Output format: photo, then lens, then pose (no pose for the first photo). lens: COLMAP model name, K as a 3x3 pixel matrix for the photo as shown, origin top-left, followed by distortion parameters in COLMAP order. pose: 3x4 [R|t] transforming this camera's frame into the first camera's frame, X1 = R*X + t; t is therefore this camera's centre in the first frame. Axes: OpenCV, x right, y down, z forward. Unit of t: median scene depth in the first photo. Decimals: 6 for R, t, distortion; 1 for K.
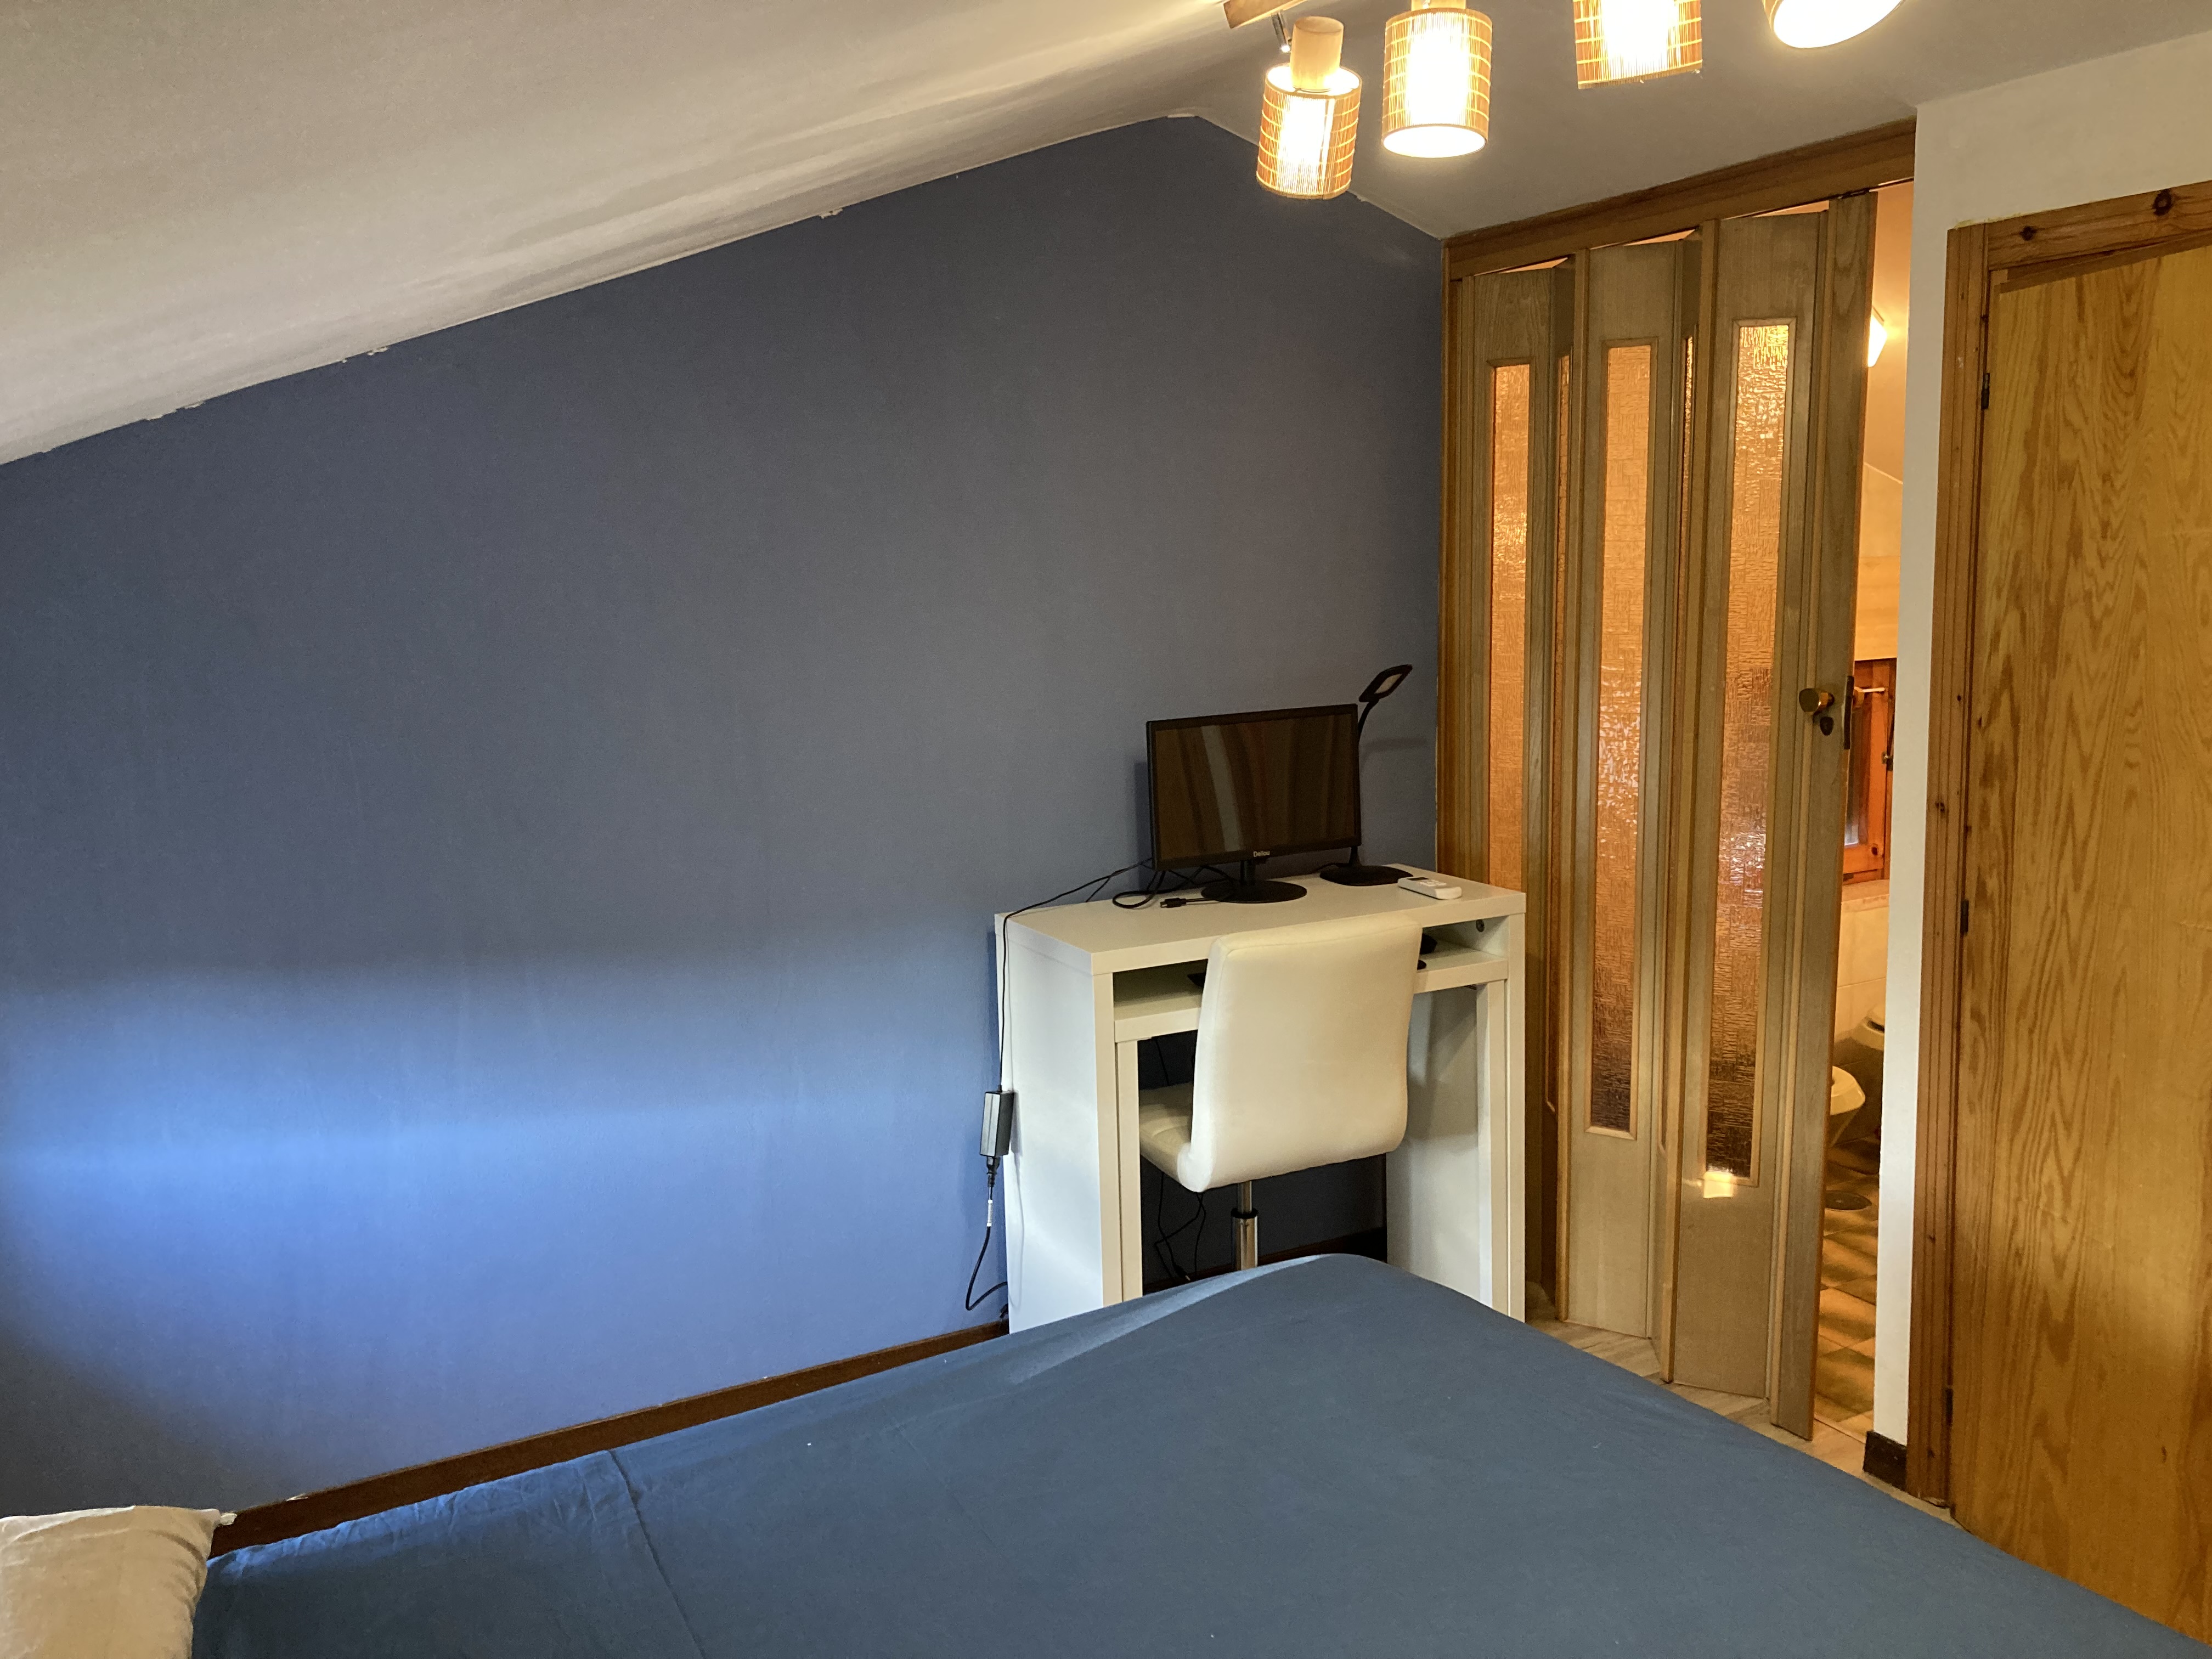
lens RADIAL K [[1770.6, 0, 1097.0], [0, 1770.6, 828.8], [0, 0, 1]] dist [0.003658, 0.011028]
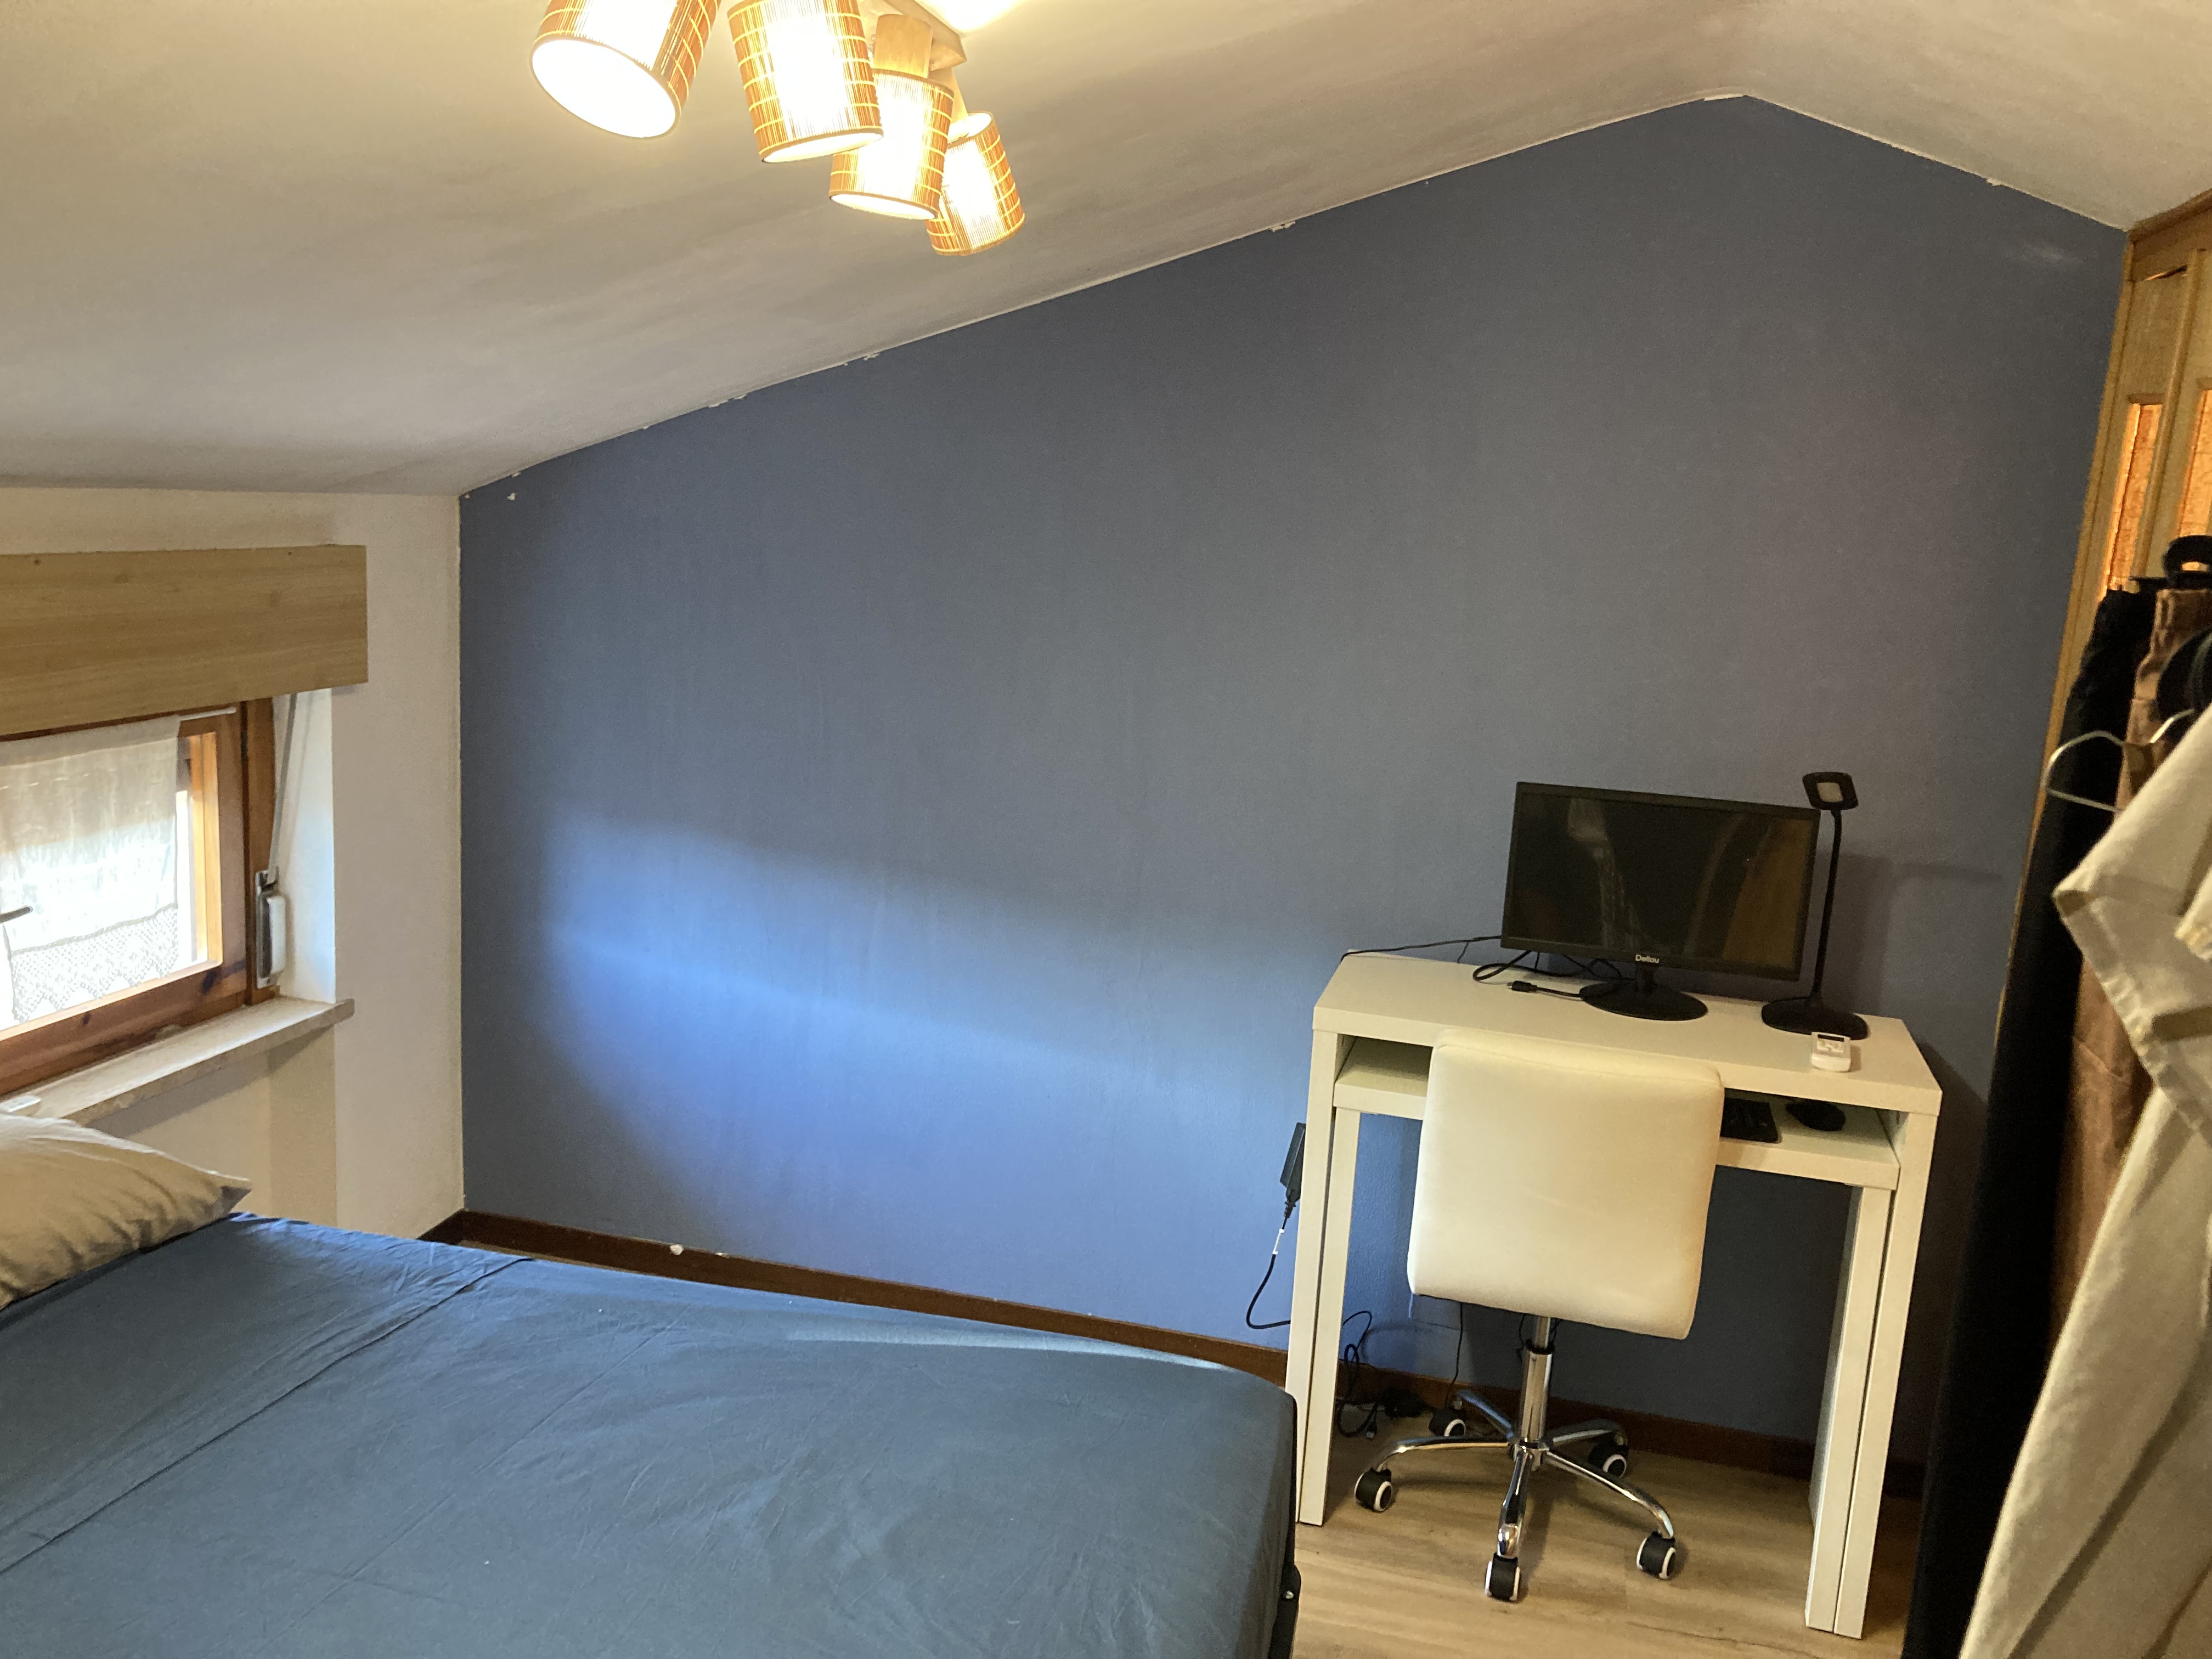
lens RADIAL K [[1770.6, 0, 1097.0], [0, 1770.6, 828.8], [0, 0, 1]] dist [0.003658, 0.011028]
pose [[0.735703, 0.198847, -0.647458, 0.476303], [-0.186907, 0.978418, 0.088111, -0.079279], [0.651005, 0.056191, 0.756991, 0.182367]]
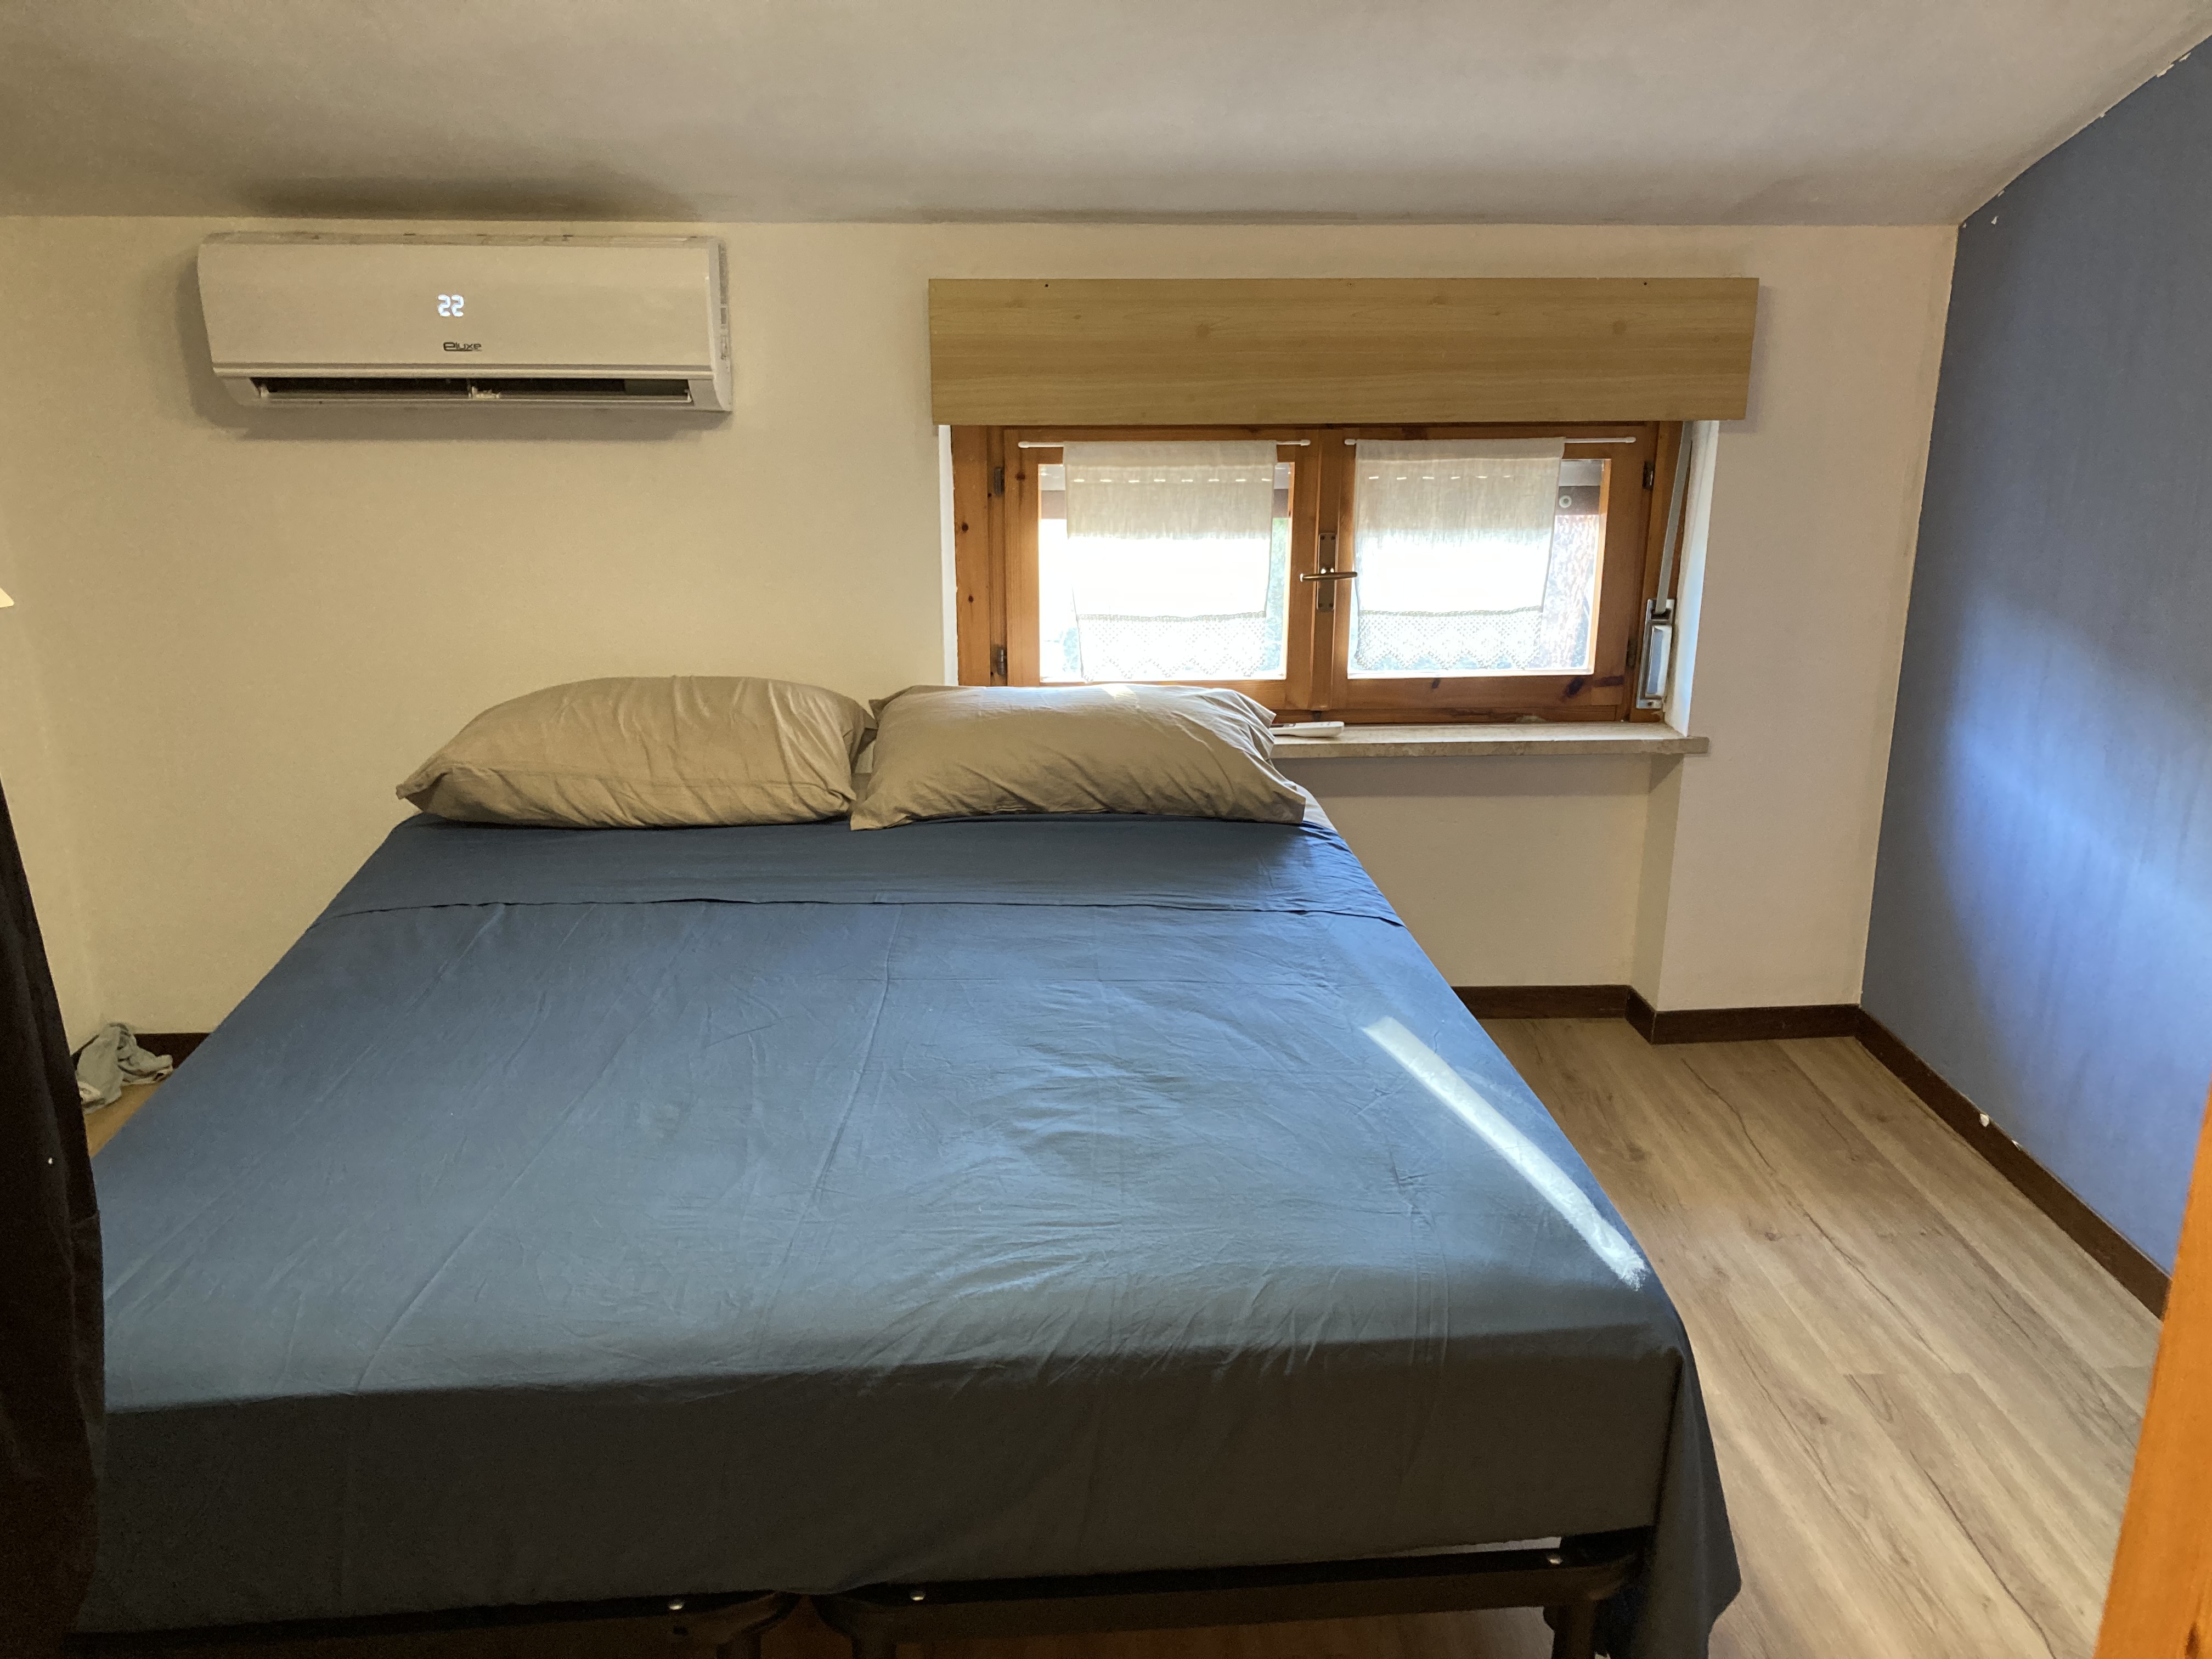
lens RADIAL K [[1770.6, 0, 1097.0], [0, 1770.6, 828.8], [0, 0, 1]] dist [0.003658, 0.011028]
pose [[-0.412904, 0.308101, -0.857079, 0.589994], [-0.133544, 0.910392, 0.391601, -0.129763], [0.900931, 0.276151, -0.334759, 0.759059]]
